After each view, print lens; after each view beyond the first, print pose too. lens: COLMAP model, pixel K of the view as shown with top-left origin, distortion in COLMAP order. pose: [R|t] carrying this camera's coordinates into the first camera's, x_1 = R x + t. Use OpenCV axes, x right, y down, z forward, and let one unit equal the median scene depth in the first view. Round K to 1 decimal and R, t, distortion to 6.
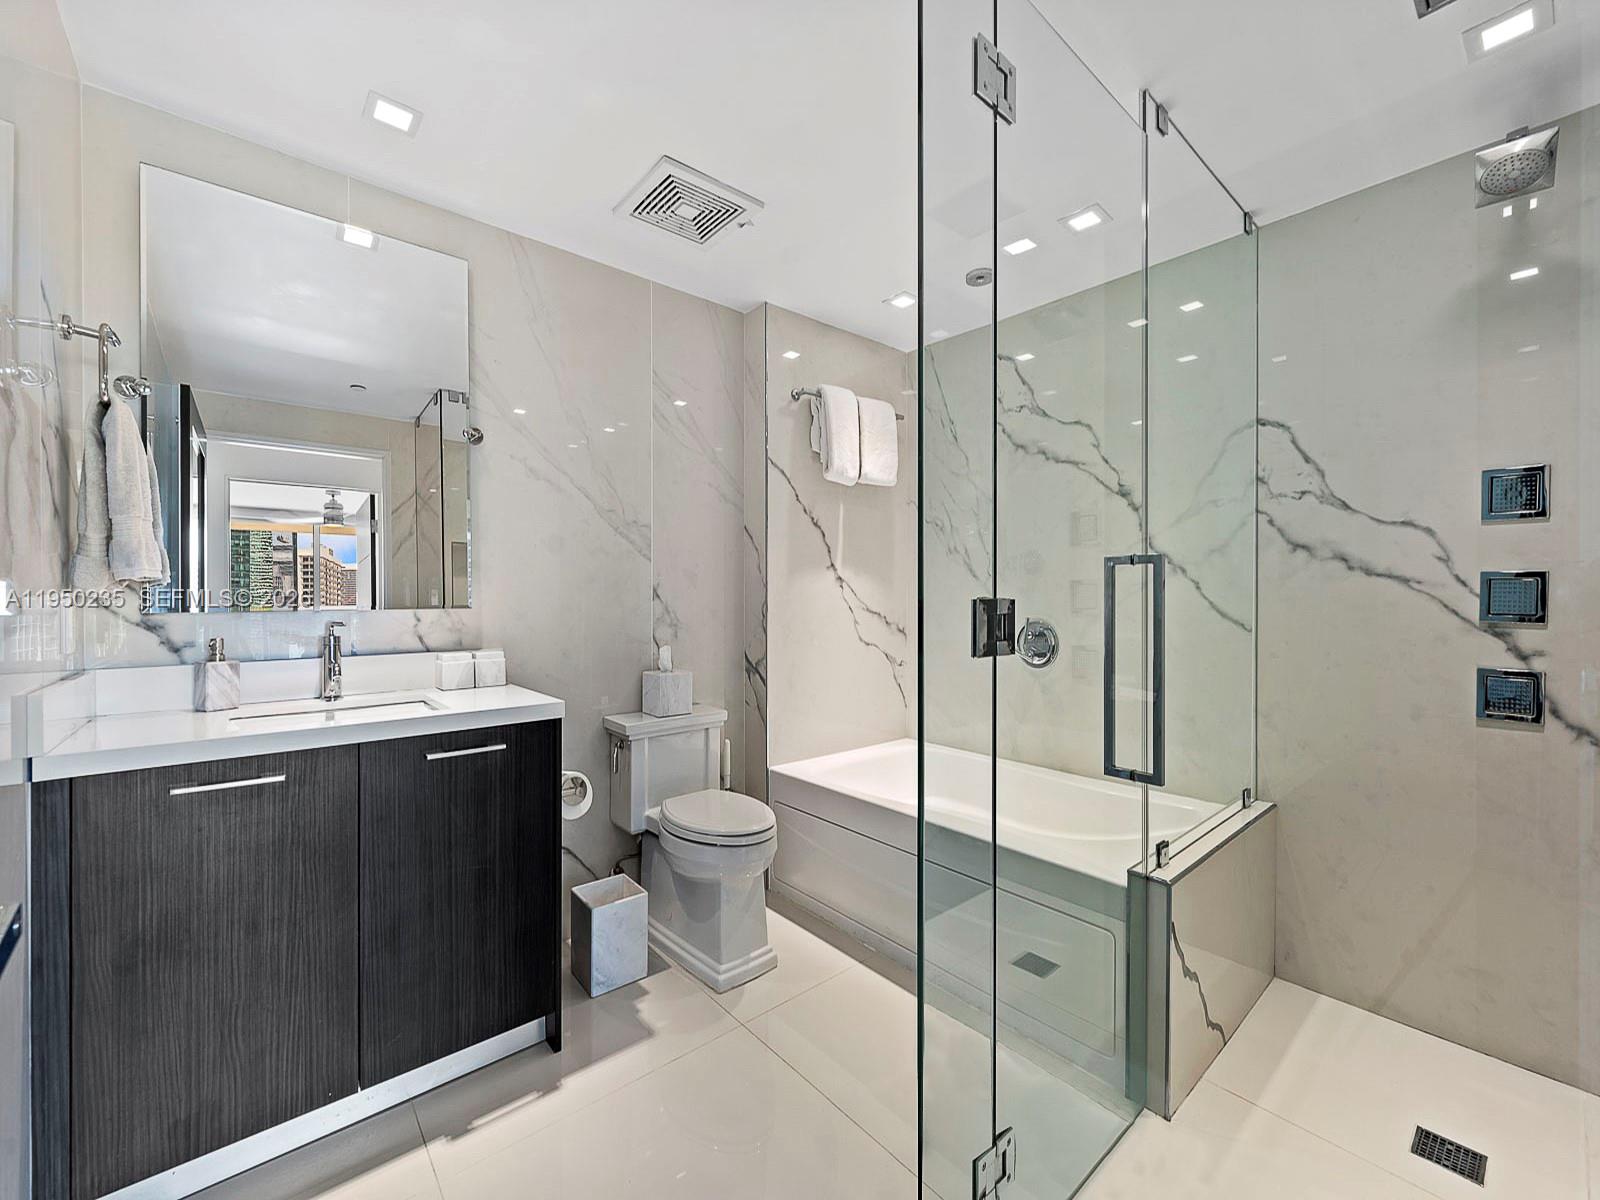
lens RADIAL K [[655.3, 0, 788.0], [0, 655.3, 599.5], [0, 0, 1]] dist [-0.000686, -0.000501]
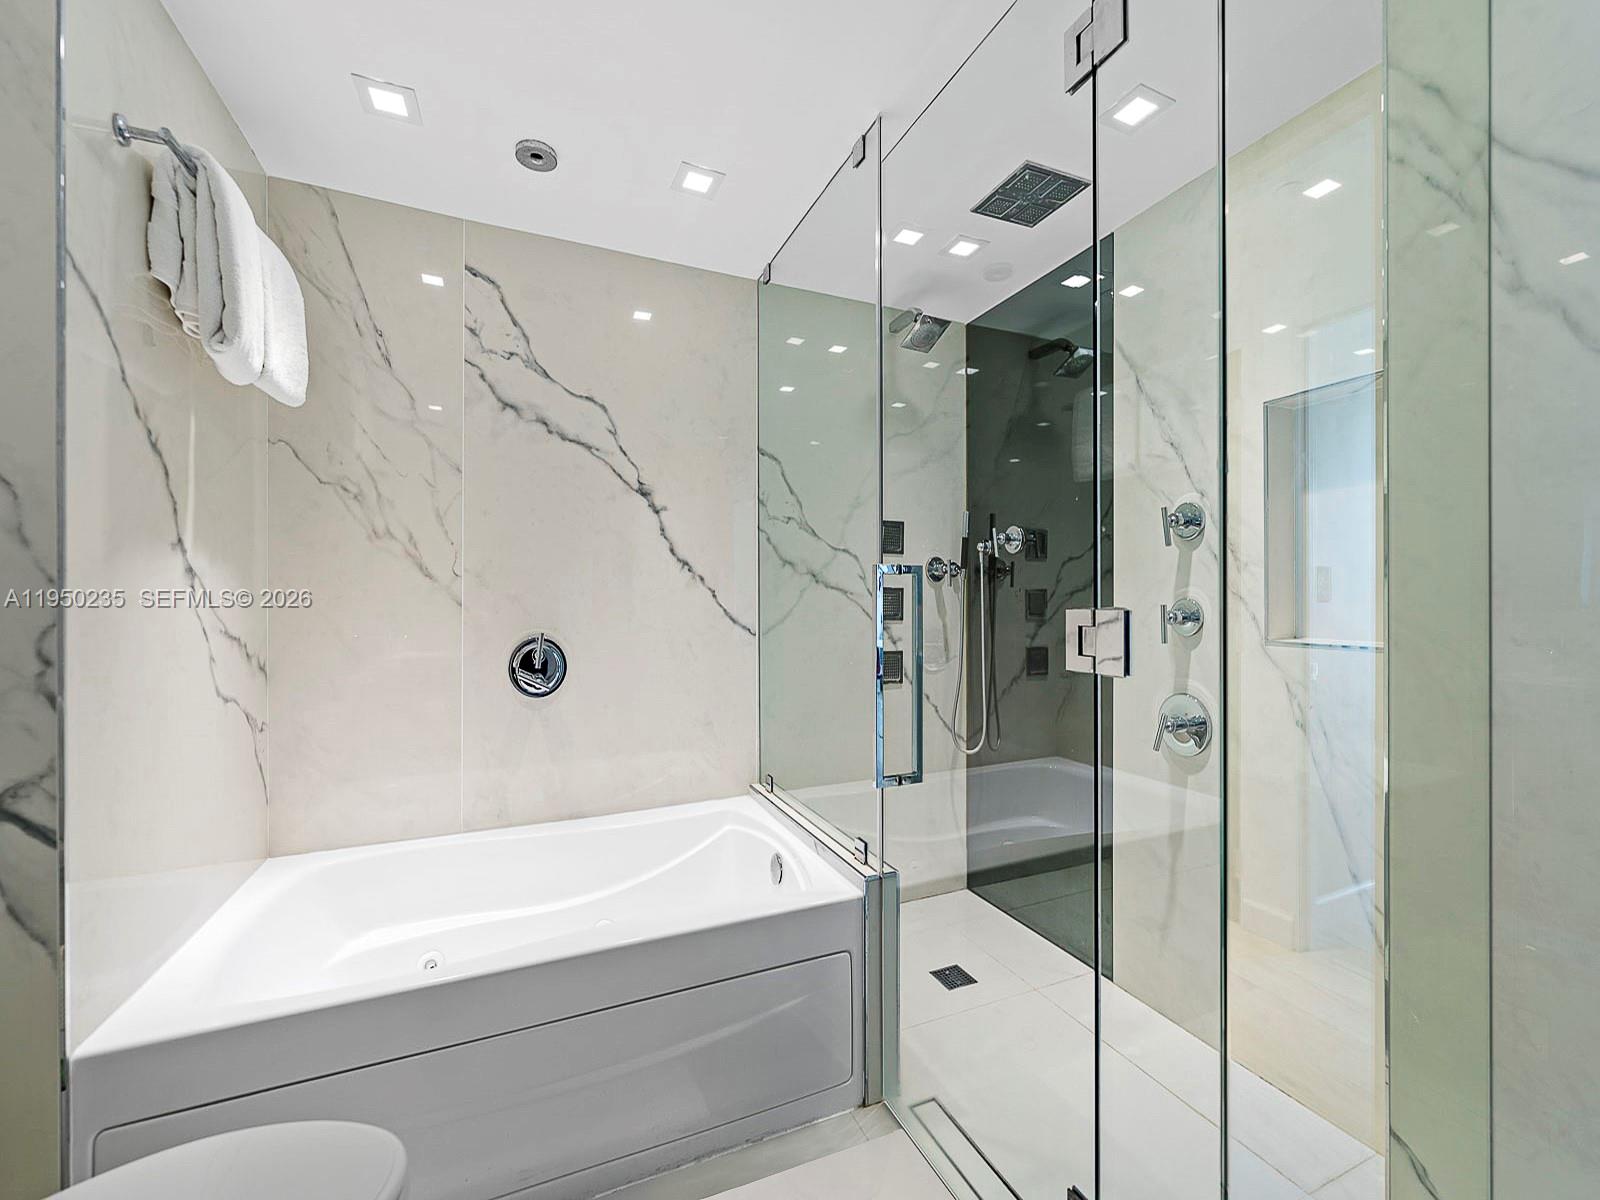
lens RADIAL K [[655.3, 0, 796.6], [0, 655.3, 600.5], [0, 0, 1]] dist [-0.000686, -0.000501]
pose [[0.280083, -0.000936, 0.959975, -0.297131], [0.006348, 0.999979, -0.000877, -0.007808], [-0.959955, 0.006339, 0.280083, 0.515839]]
